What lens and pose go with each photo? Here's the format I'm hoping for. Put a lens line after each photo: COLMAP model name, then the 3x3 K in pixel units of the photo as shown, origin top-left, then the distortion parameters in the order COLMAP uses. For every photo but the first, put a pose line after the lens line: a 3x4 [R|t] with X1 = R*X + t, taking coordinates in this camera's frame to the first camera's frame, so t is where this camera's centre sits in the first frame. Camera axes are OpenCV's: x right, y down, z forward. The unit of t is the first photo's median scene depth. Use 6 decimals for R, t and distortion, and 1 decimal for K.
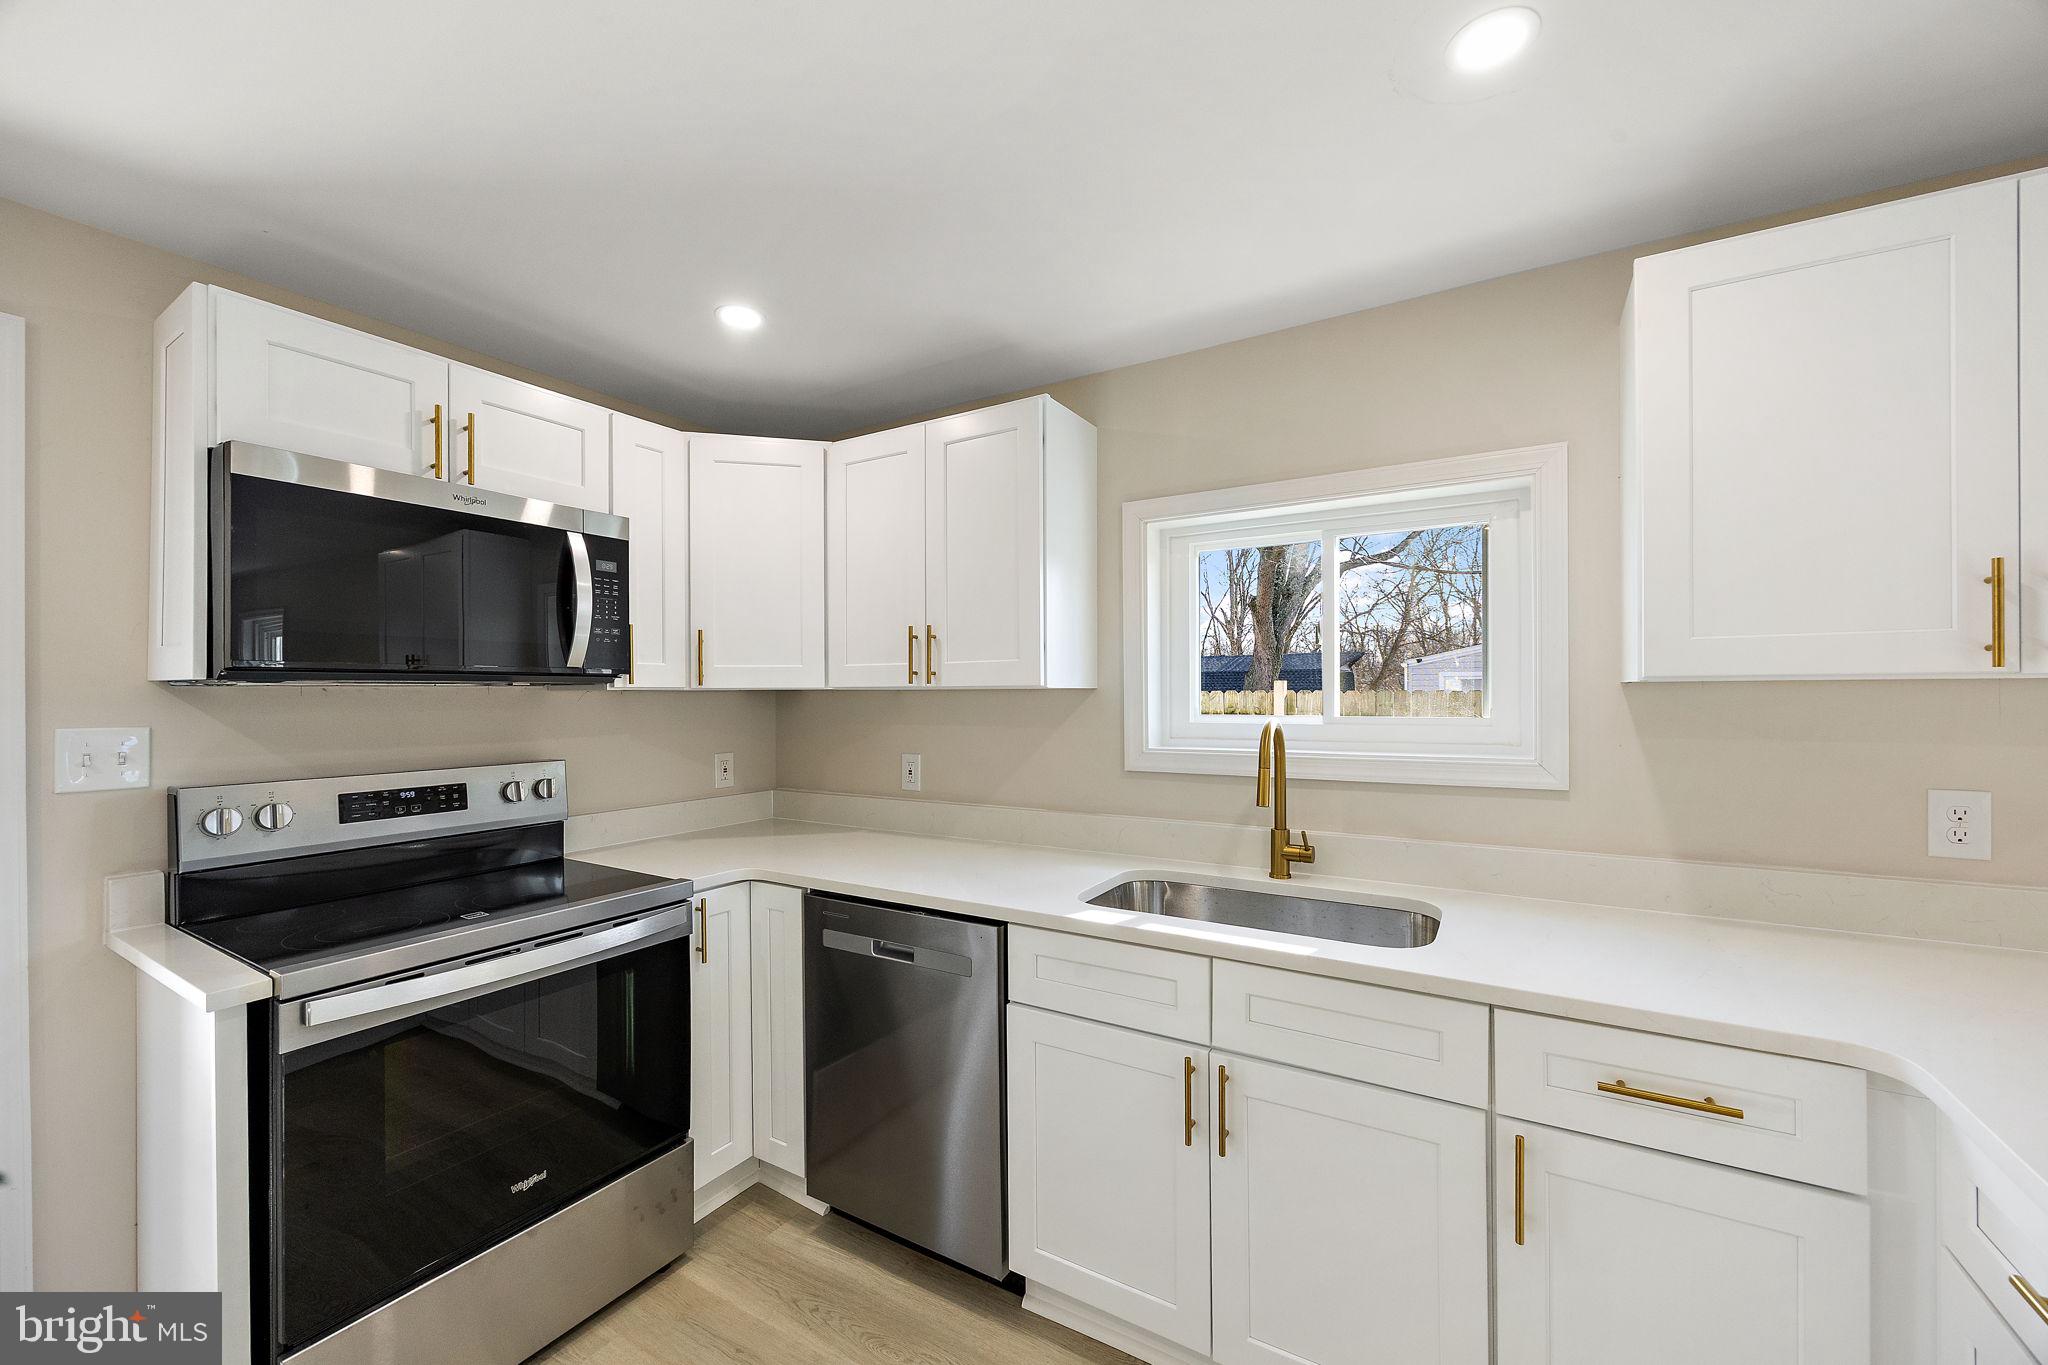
lens RADIAL K [[798.5, 0, 1035.4], [0, 798.5, 698.6], [0, 0, 1]] dist [-0.001699, -0.000186]
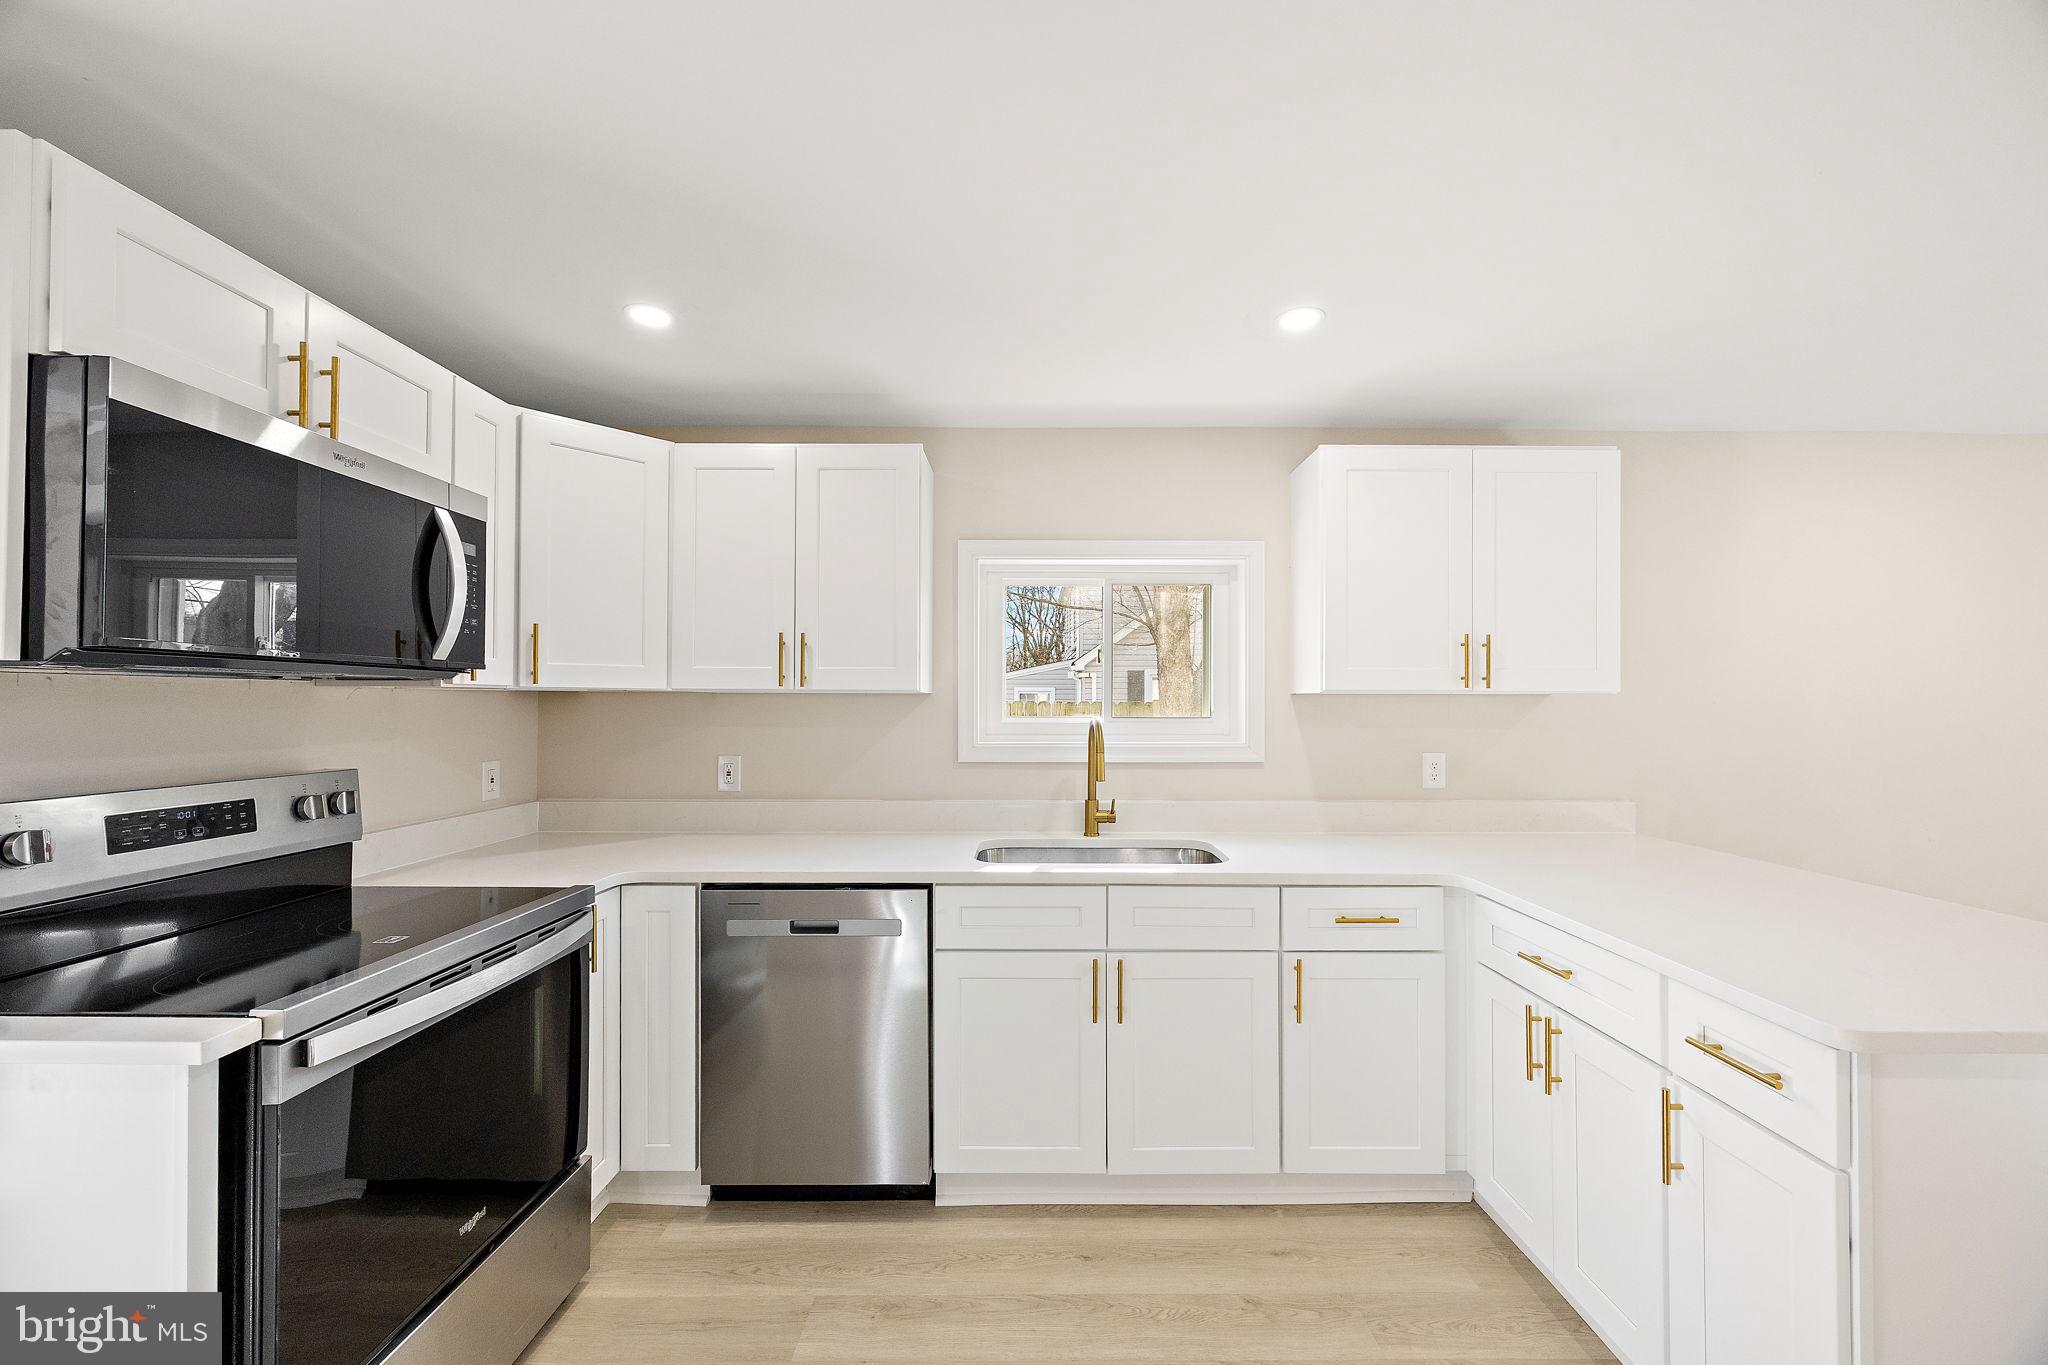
lens RADIAL K [[784.8, 0, 1036.0], [0, 784.8, 704.2], [0, 0, 1]] dist [-0.000282, -0.000022]
pose [[0.857669, 0.008315, 0.514135, -0.452678], [-0.003718, 0.999943, -0.009969, 0.015800], [-0.514189, 0.006639, 0.857651, -0.088880]]
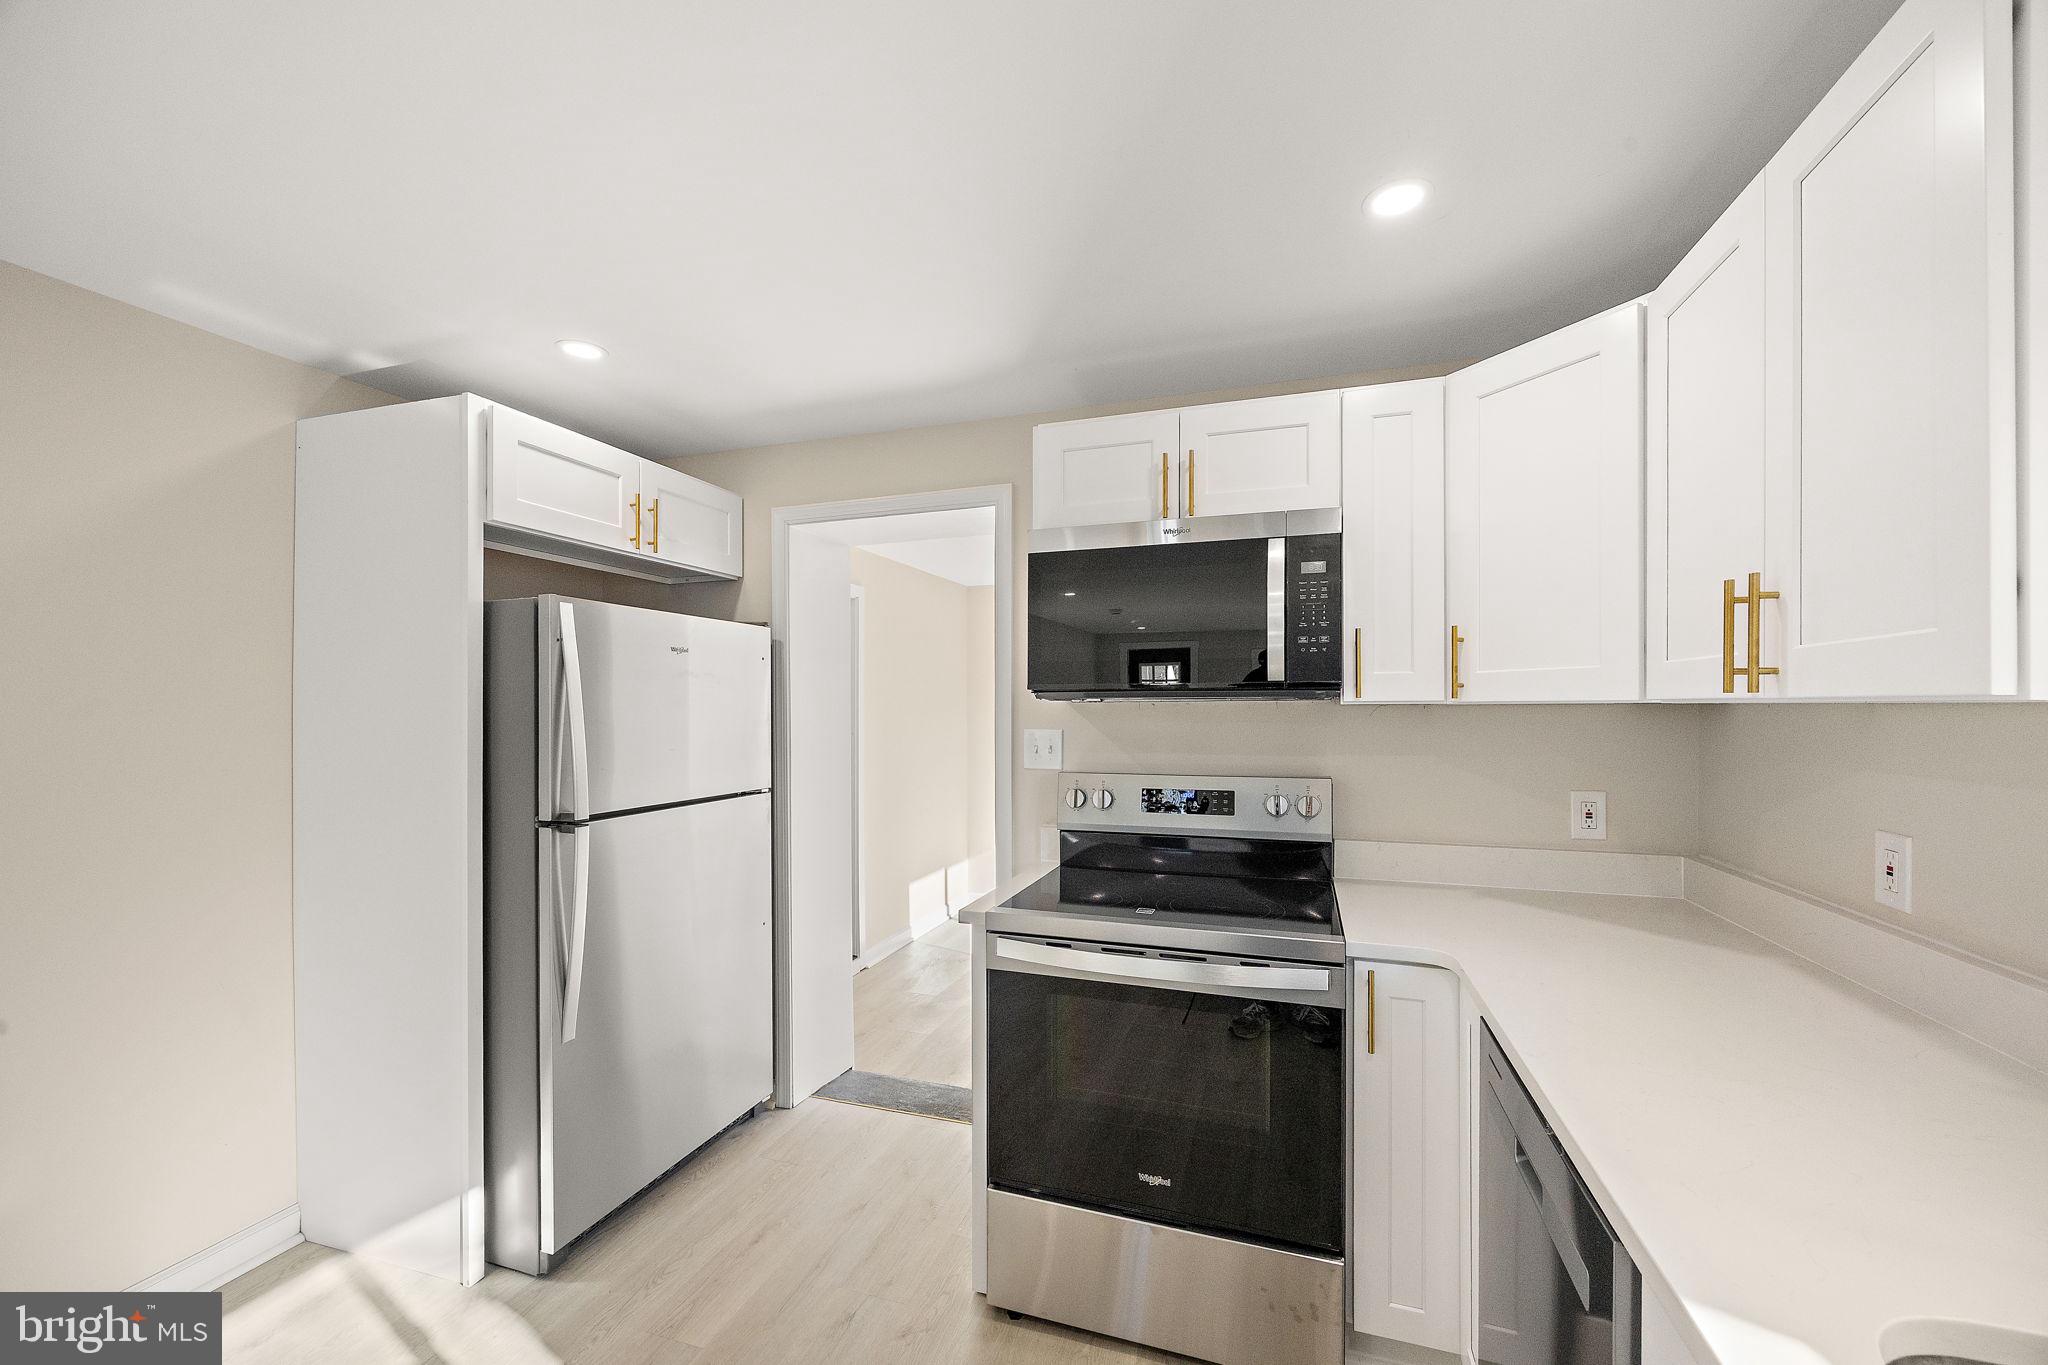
lens RADIAL K [[784.8, 0, 1036.0], [0, 784.8, 704.2], [0, 0, 1]] dist [-0.000282, -0.000022]
pose [[0.222666, 0.000013, -0.974895, 0.264512], [-0.006889, 0.999975, -0.001560, -0.007999], [0.974870, 0.007063, 0.222661, 0.511058]]
